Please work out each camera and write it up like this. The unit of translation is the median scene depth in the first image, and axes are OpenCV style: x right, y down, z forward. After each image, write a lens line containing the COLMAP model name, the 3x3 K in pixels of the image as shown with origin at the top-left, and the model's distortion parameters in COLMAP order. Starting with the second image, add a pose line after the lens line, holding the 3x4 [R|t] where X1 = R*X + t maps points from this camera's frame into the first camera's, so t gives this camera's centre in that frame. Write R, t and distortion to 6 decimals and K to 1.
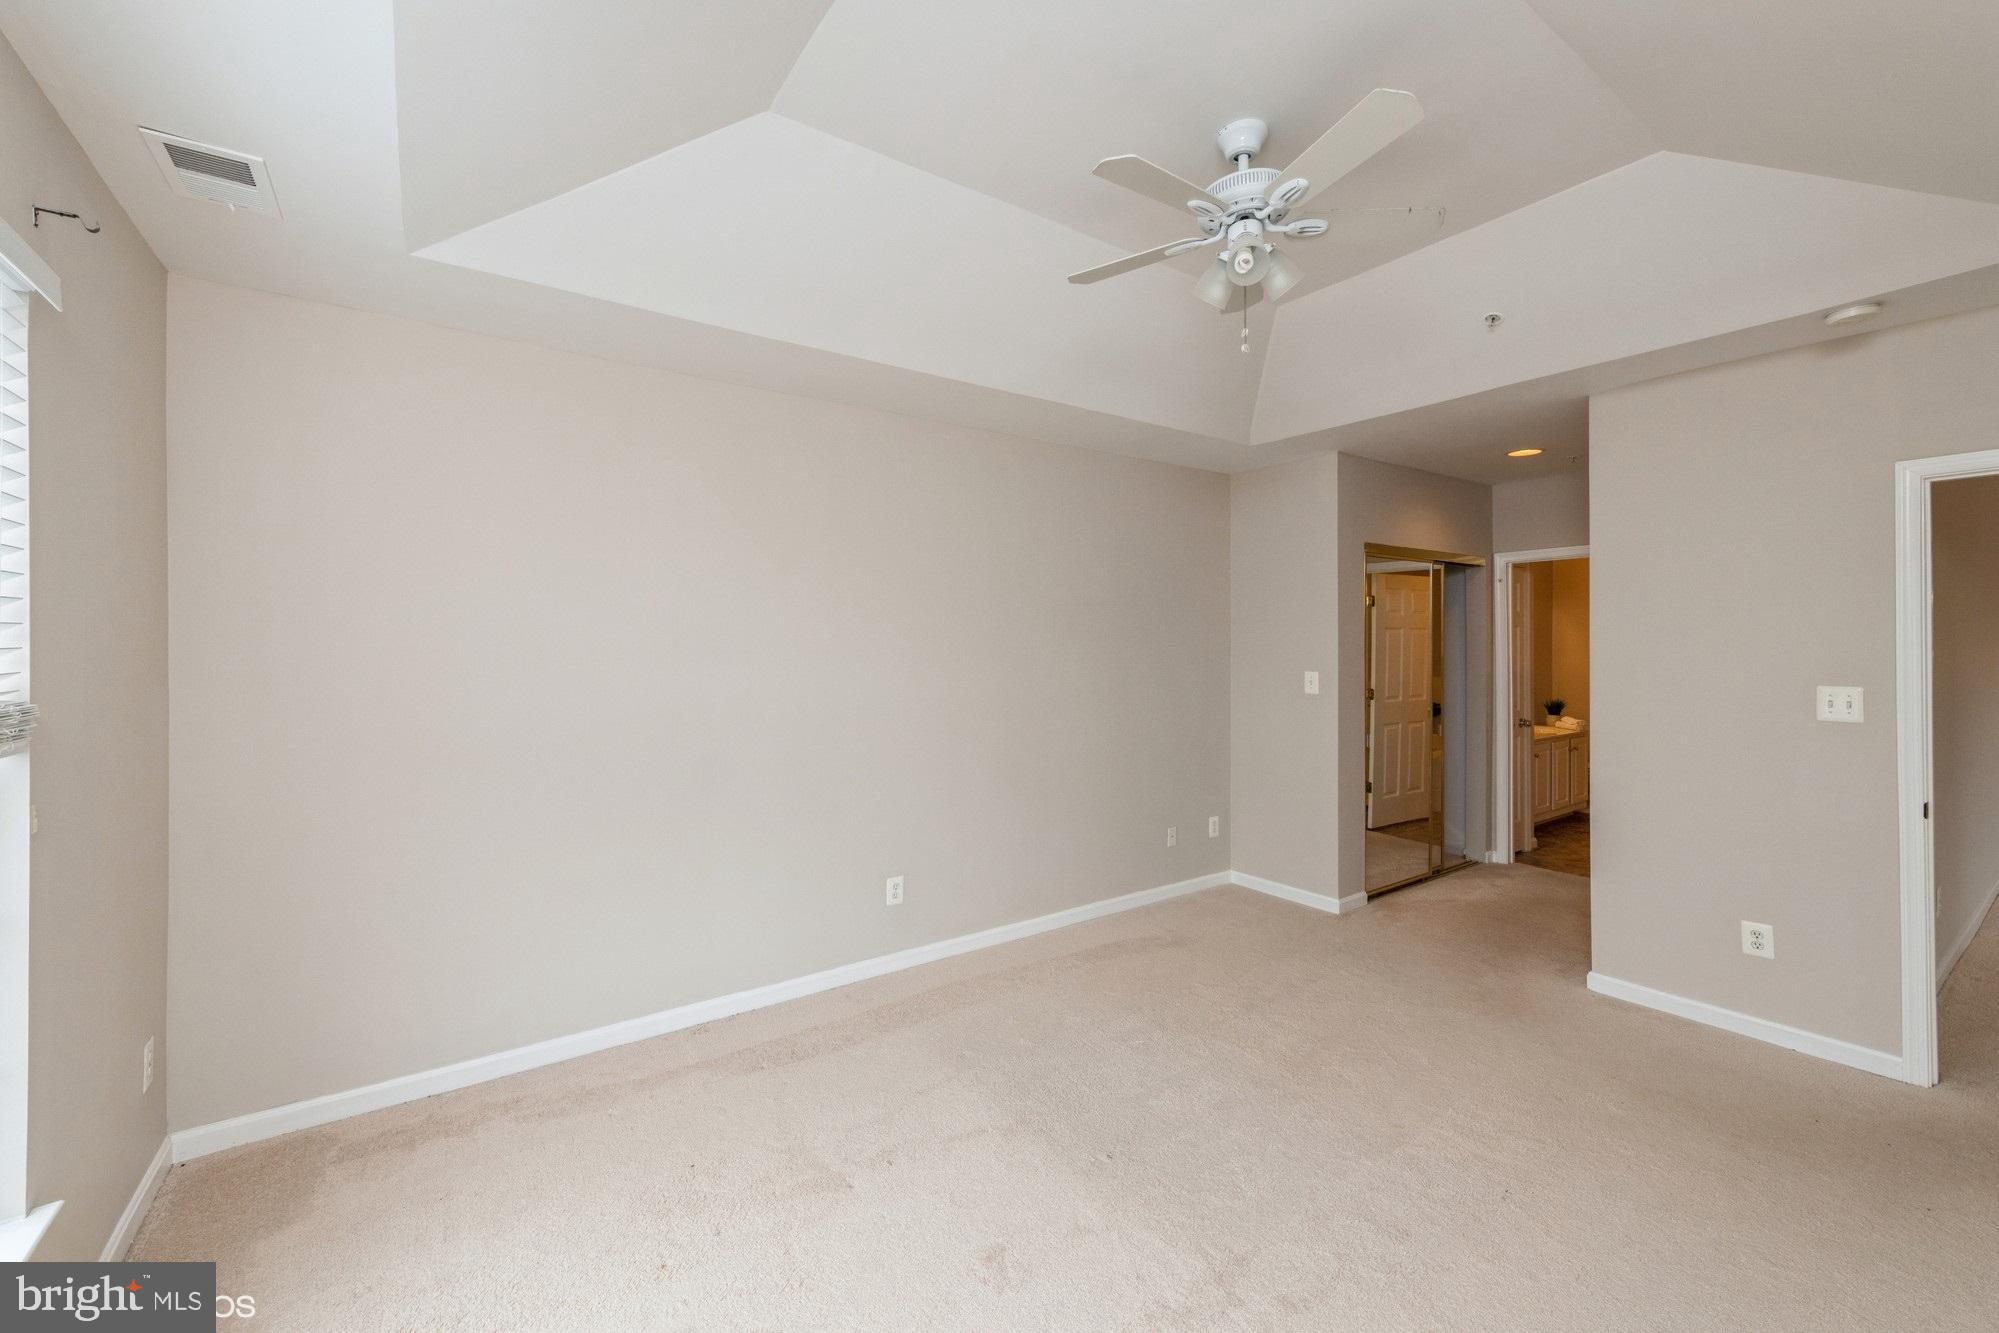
lens RADIAL K [[790.1, 0, 996.0], [0, 790.1, 646.1], [0, 0, 1]] dist [-0.000224, -0.000125]
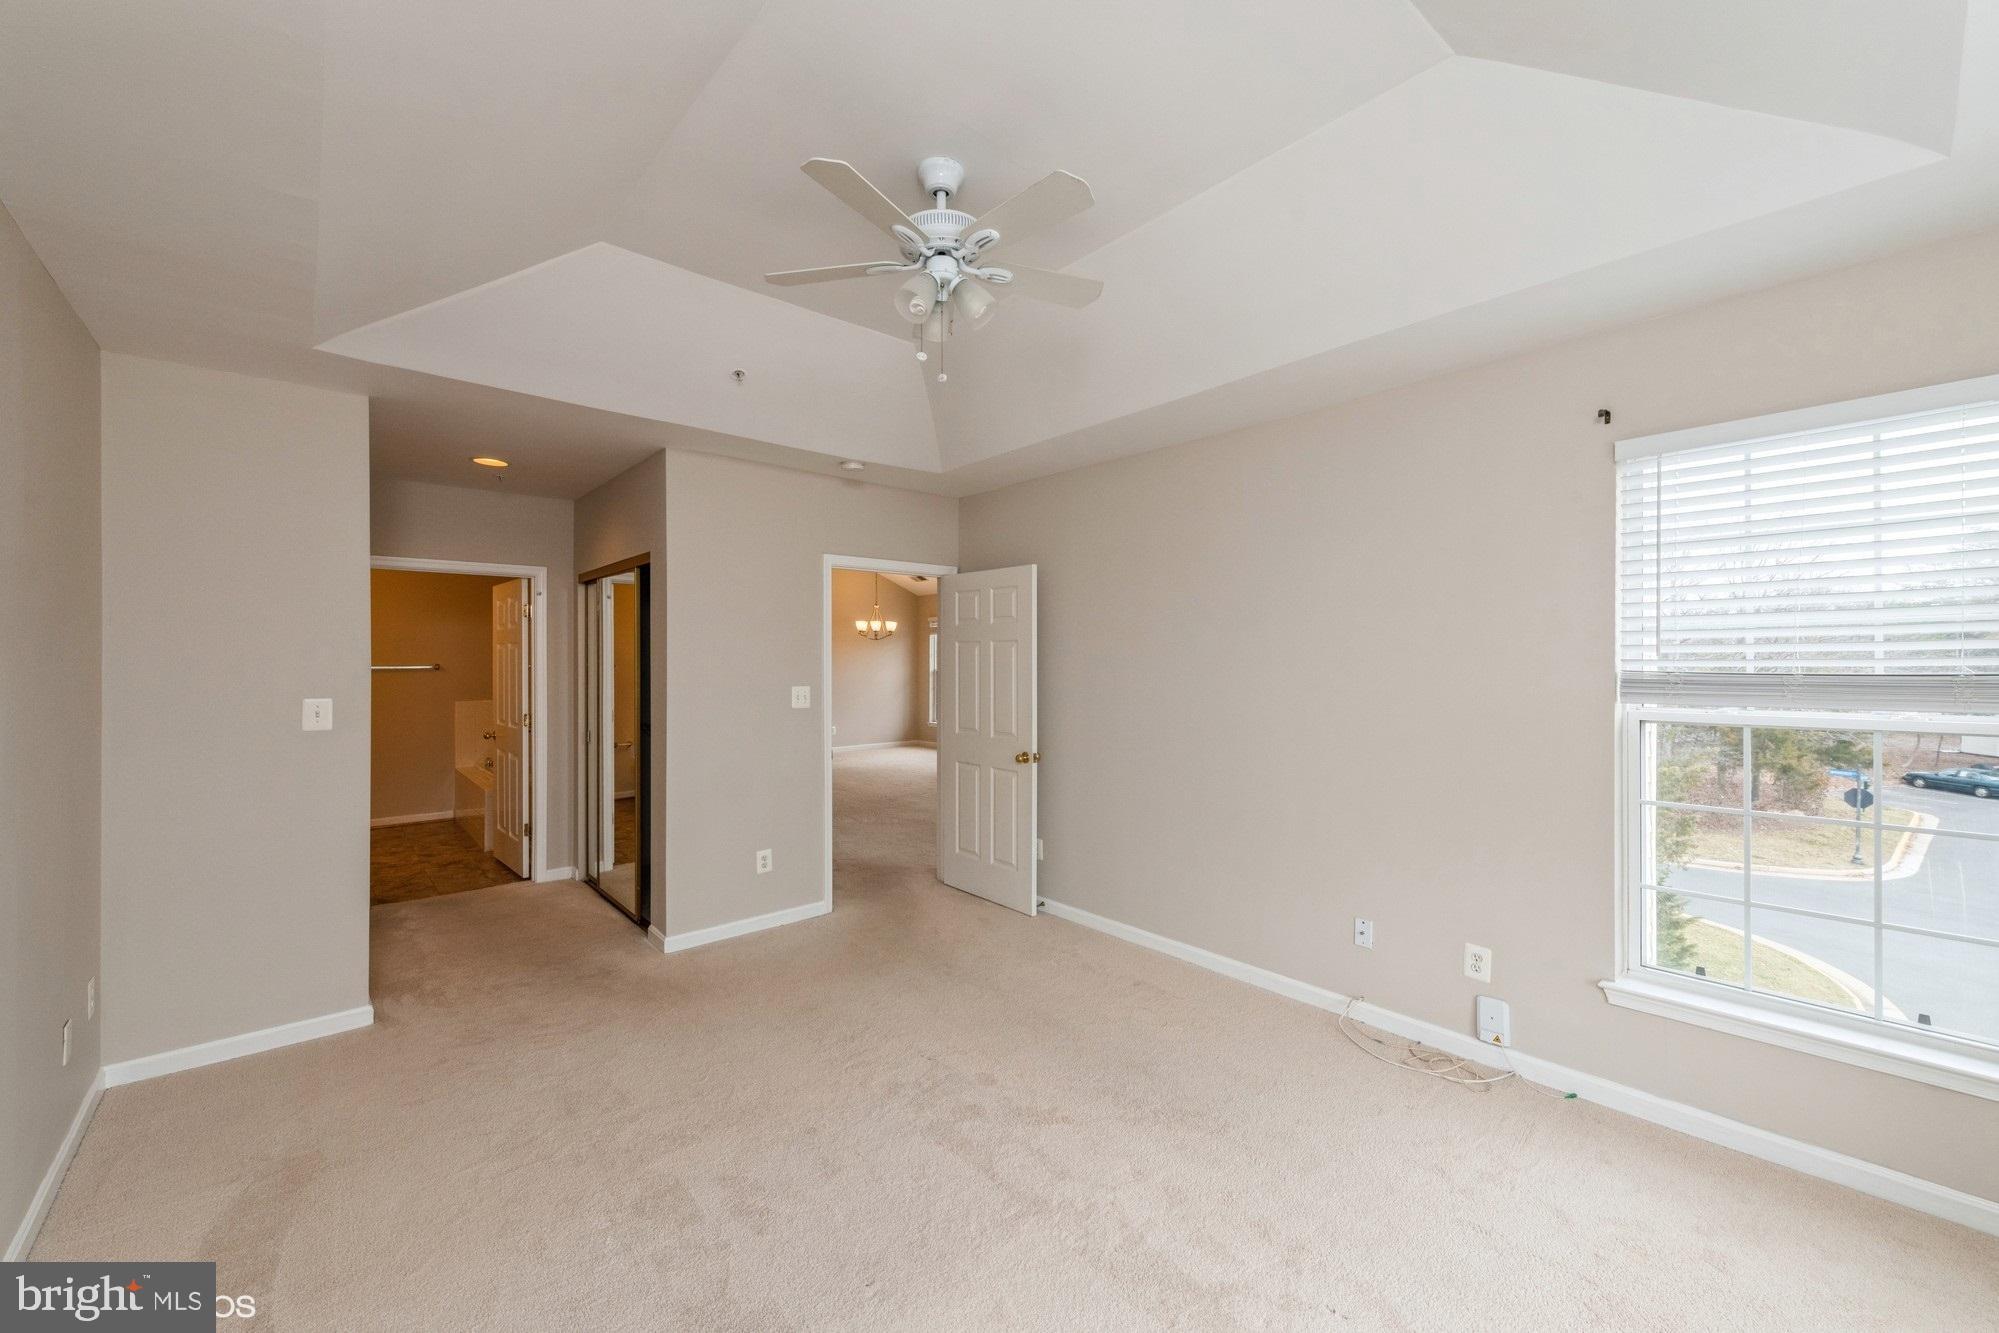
lens RADIAL K [[768.0, 0, 999.5], [0, 768.0, 666.5], [0, 0, 1]] dist [0.000362, -0.000015]
pose [[-0.101246, -0.006195, 0.994842, -0.432412], [0.001144, 0.999979, 0.006344, 0.001281], [-0.994861, 0.001780, -0.101237, 0.621185]]
